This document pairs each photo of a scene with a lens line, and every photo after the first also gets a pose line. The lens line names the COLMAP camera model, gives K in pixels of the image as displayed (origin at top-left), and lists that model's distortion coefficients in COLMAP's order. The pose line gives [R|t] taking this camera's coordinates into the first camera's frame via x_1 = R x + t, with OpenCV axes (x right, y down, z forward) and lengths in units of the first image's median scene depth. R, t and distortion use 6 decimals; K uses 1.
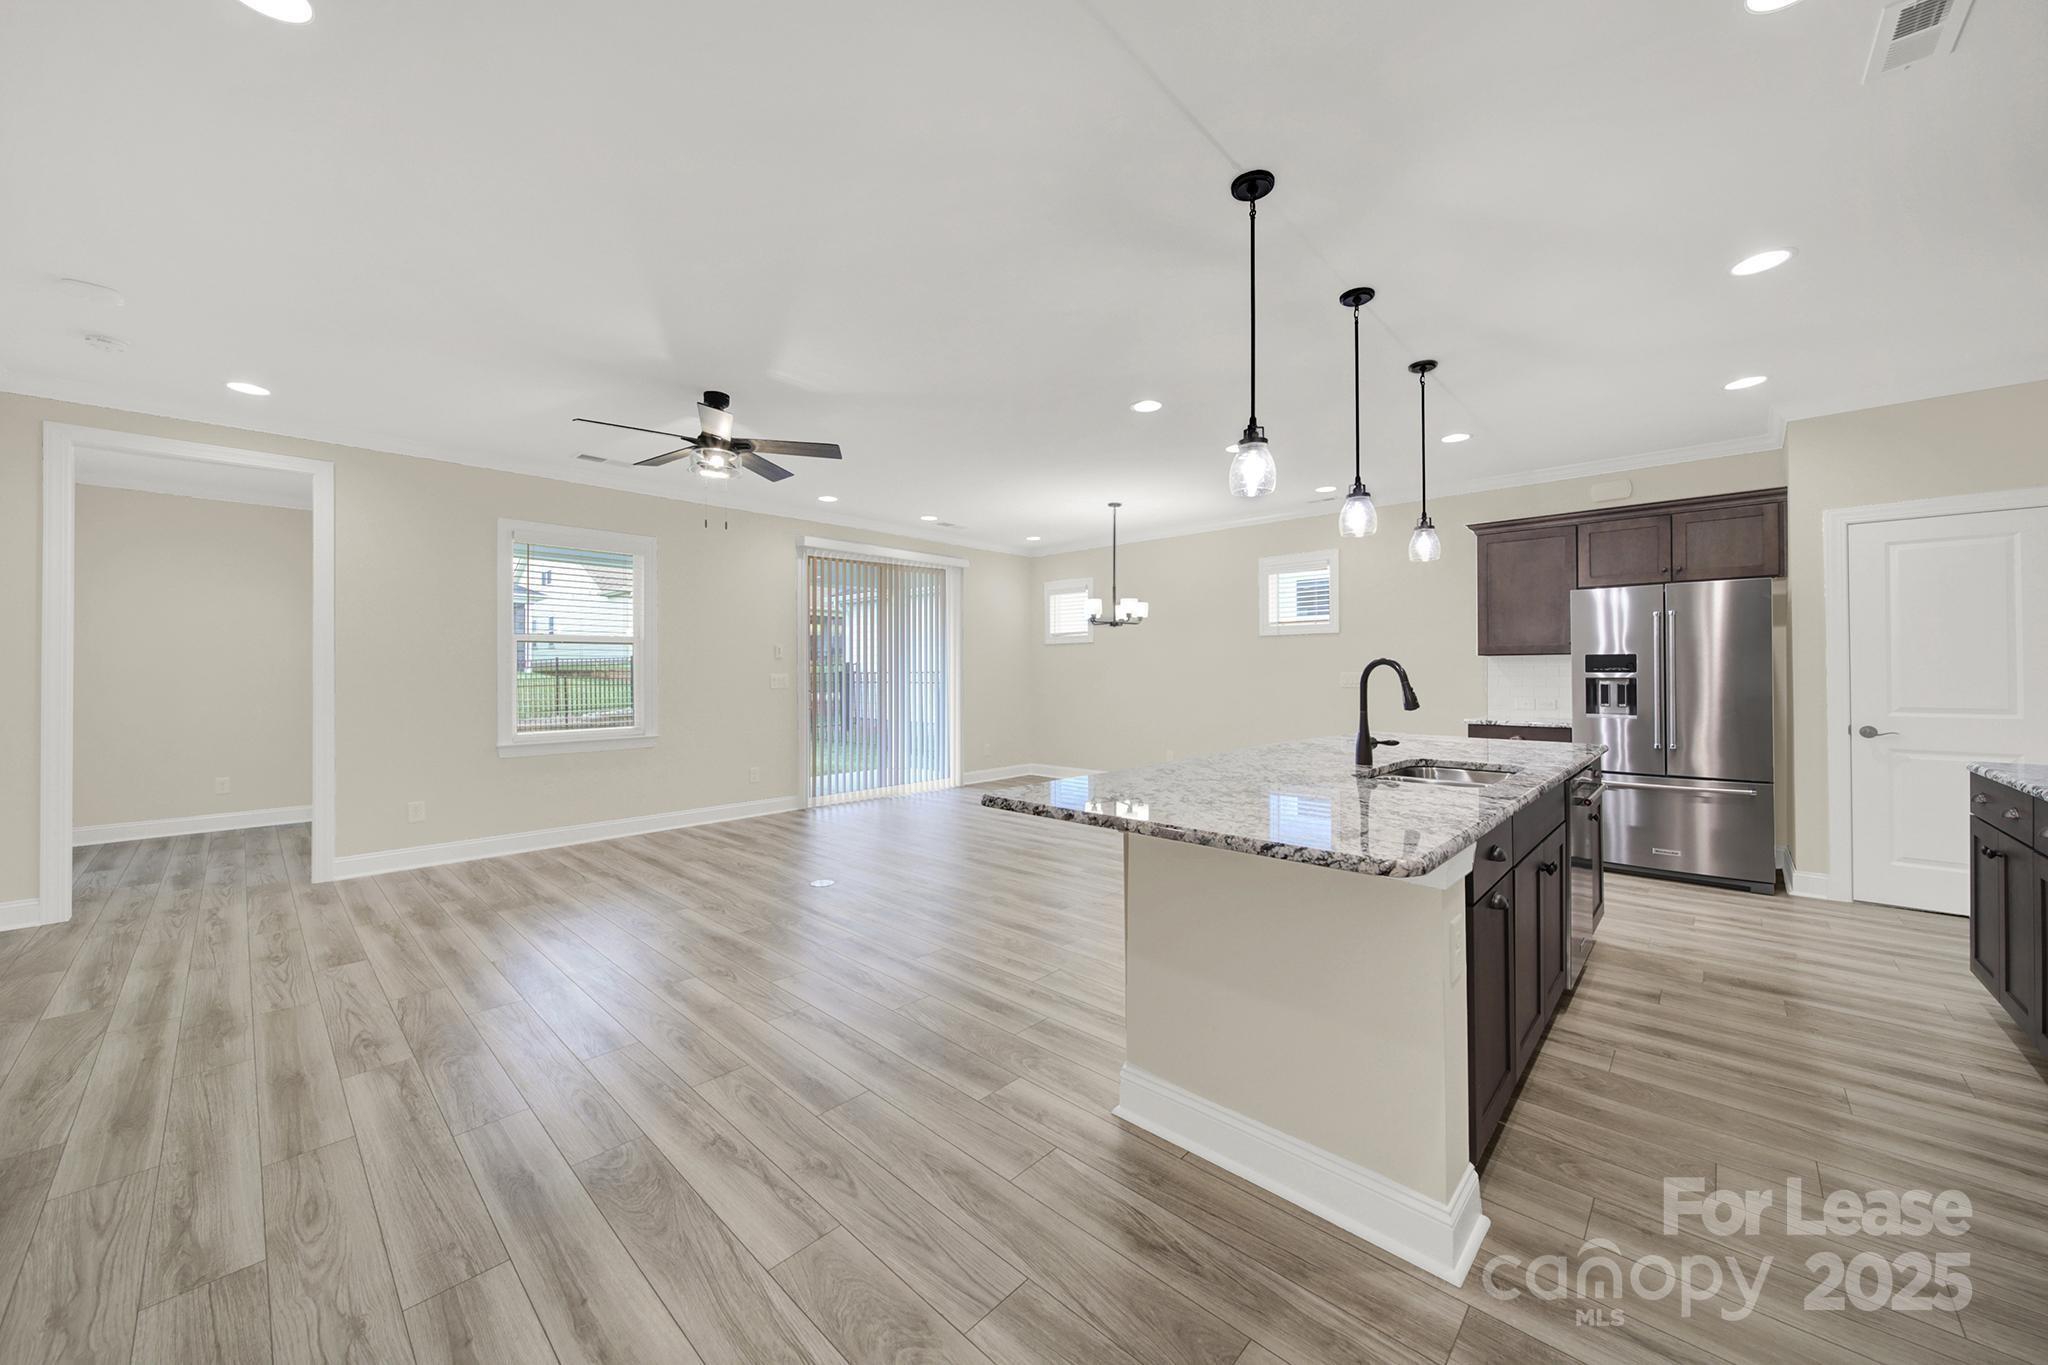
lens RADIAL K [[749.3, 0, 1025.2], [0, 749.3, 668.7], [0, 0, 1]] dist [-0.000754, -0.001680]
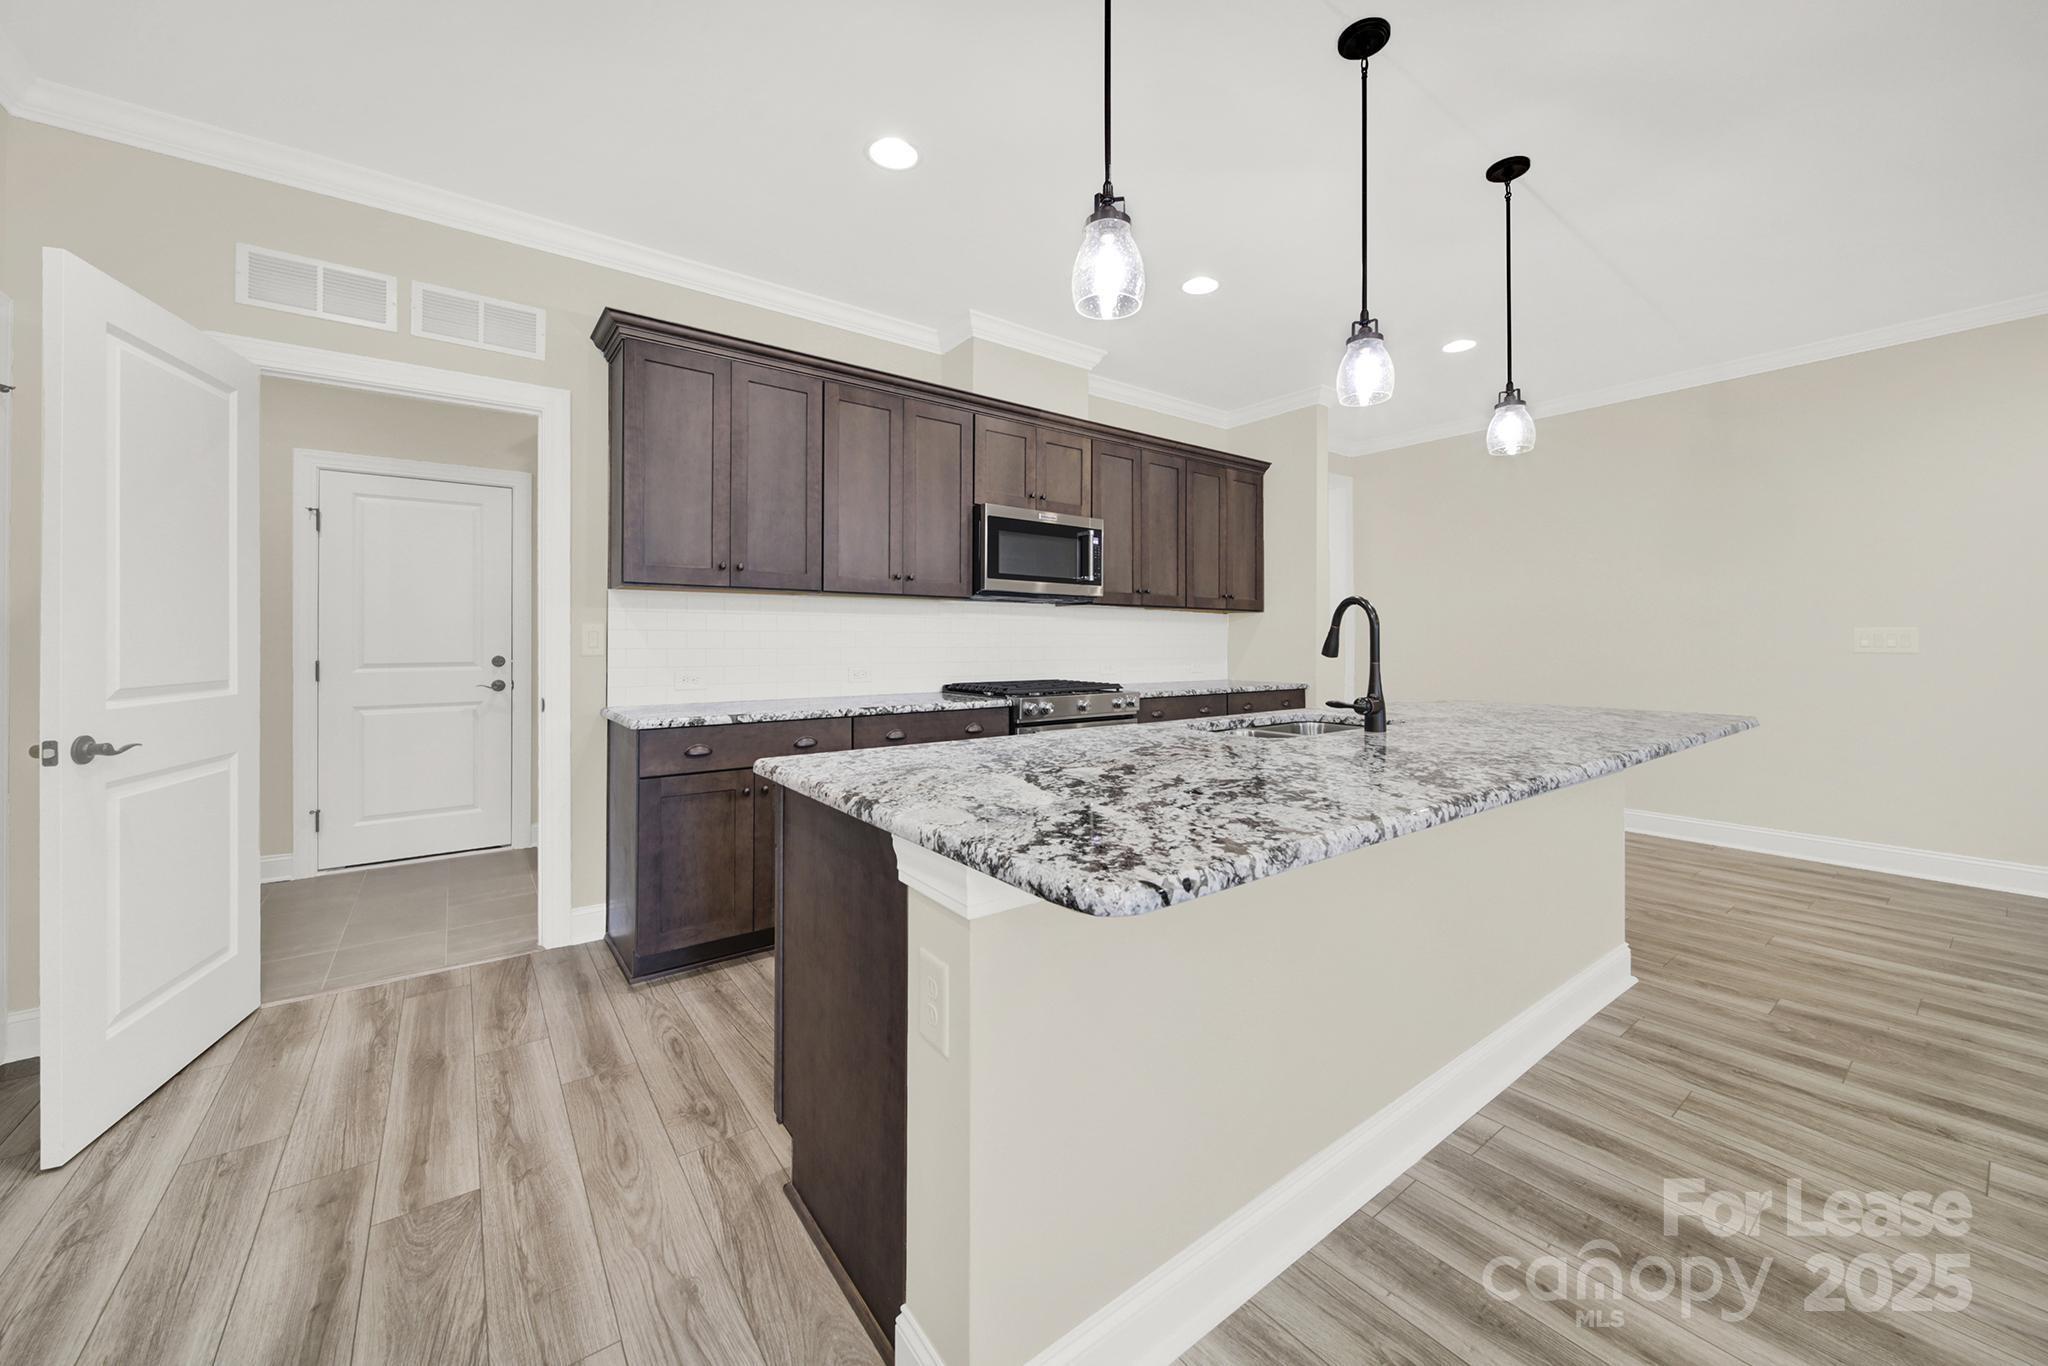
lens RADIAL K [[749.3, 0, 1027.1], [0, 749.3, 653.4], [0, 0, 1]] dist [-0.000754, -0.001680]
pose [[-0.984384, 0.000832, 0.176035, 0.714429], [0.002414, 0.999959, 0.008770, 0.042326], [-0.176020, 0.009057, -0.984345, 1.933827]]
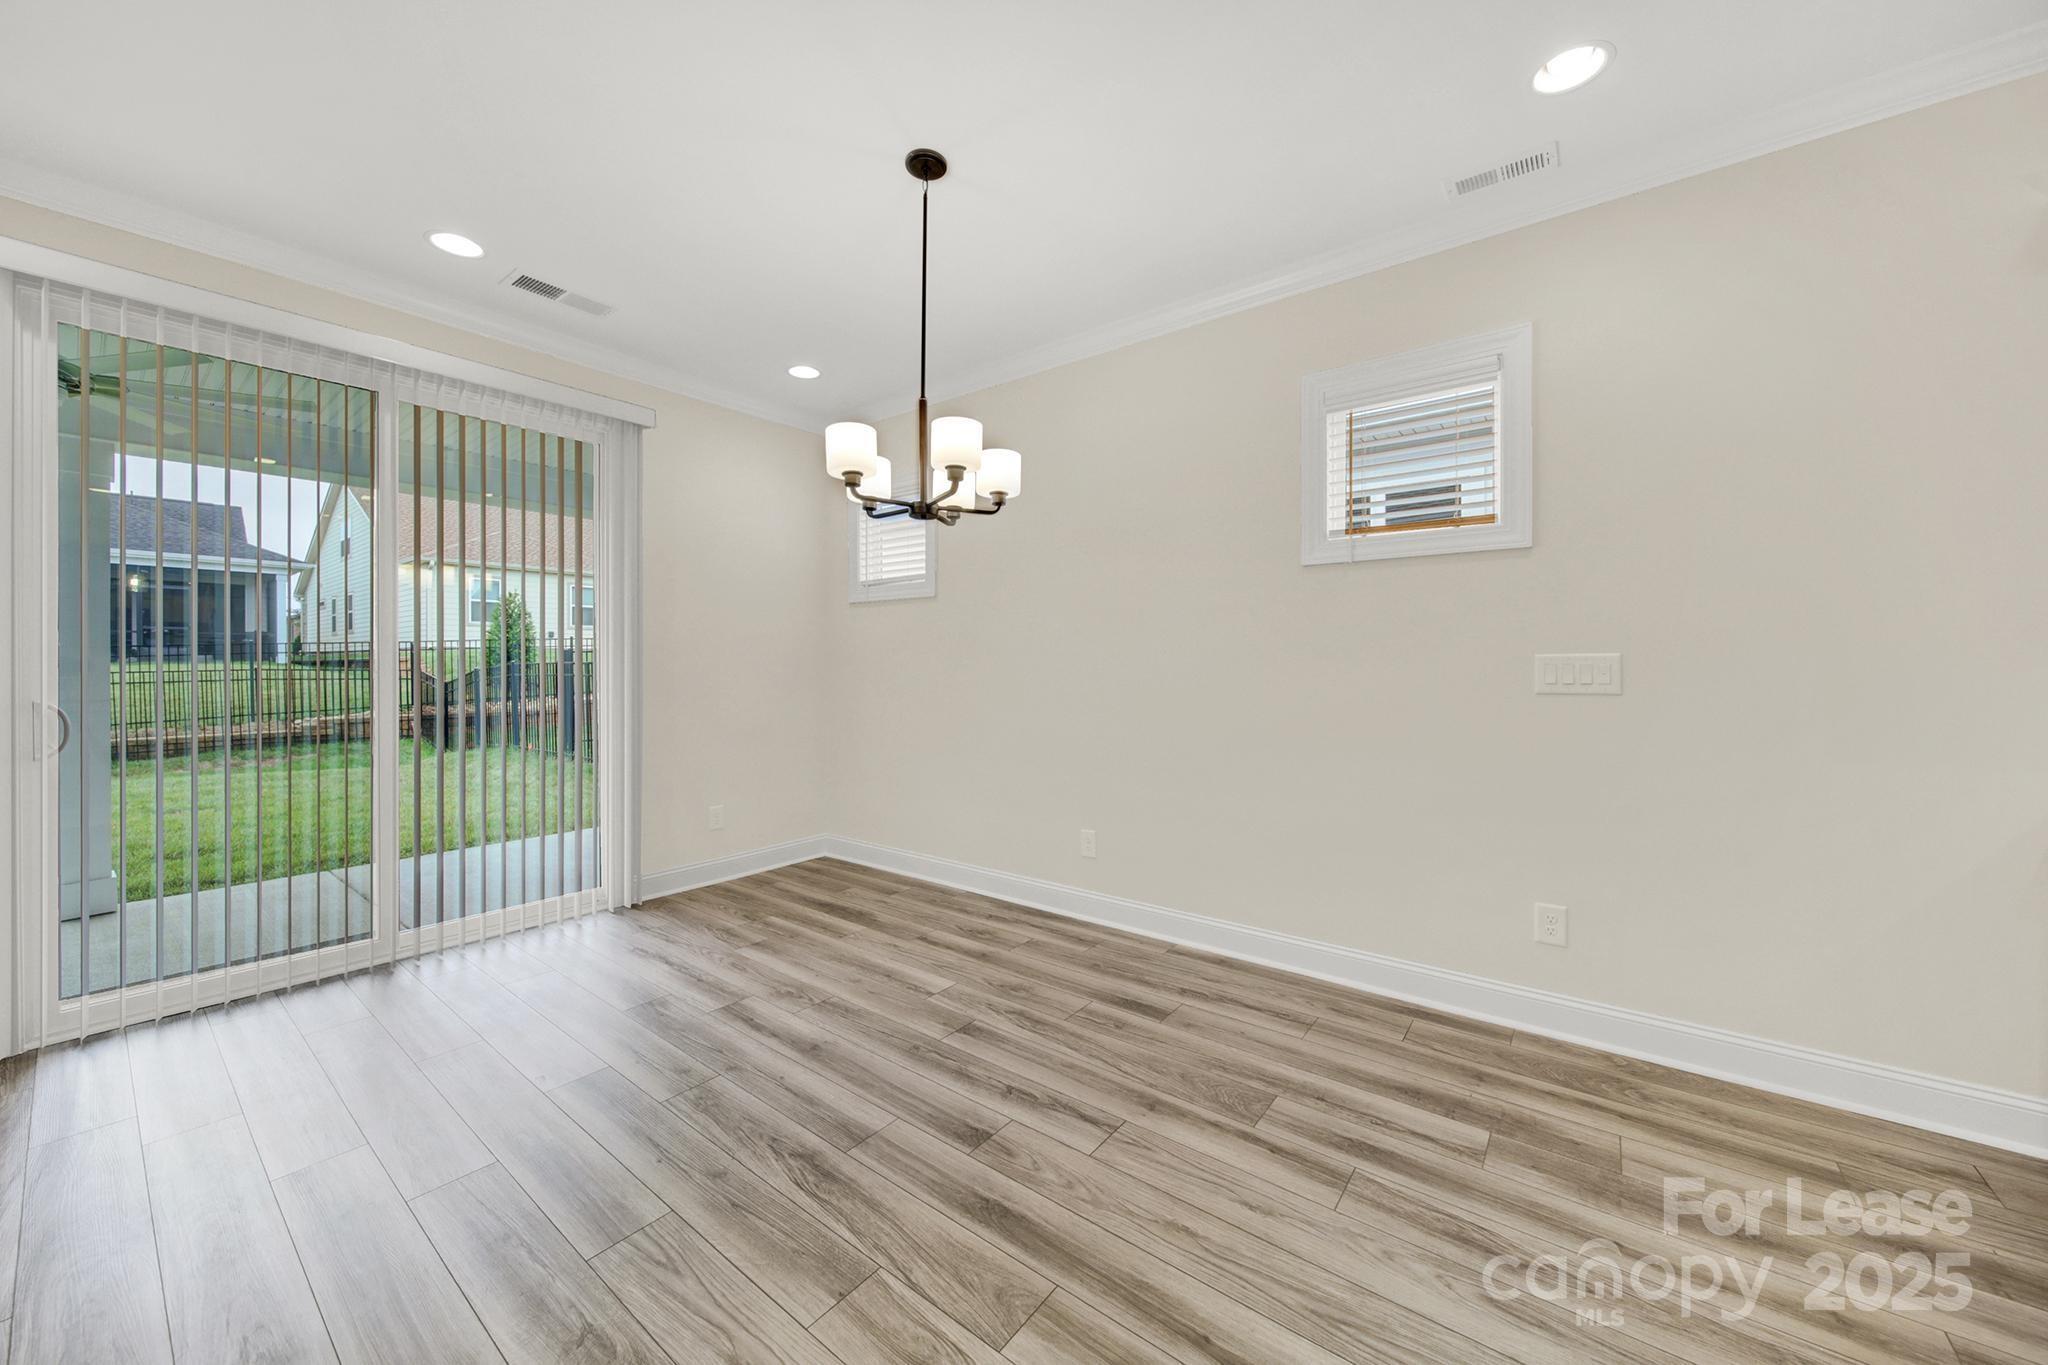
lens RADIAL K [[749.3, 0, 1019.3], [0, 749.3, 671.2], [0, 0, 1]] dist [-0.000754, -0.001680]
pose [[0.996917, -0.001005, 0.078462, 0.344772], [-0.000044, 0.999911, 0.013368, 0.021832], [-0.078469, -0.013330, 0.996827, 1.647181]]
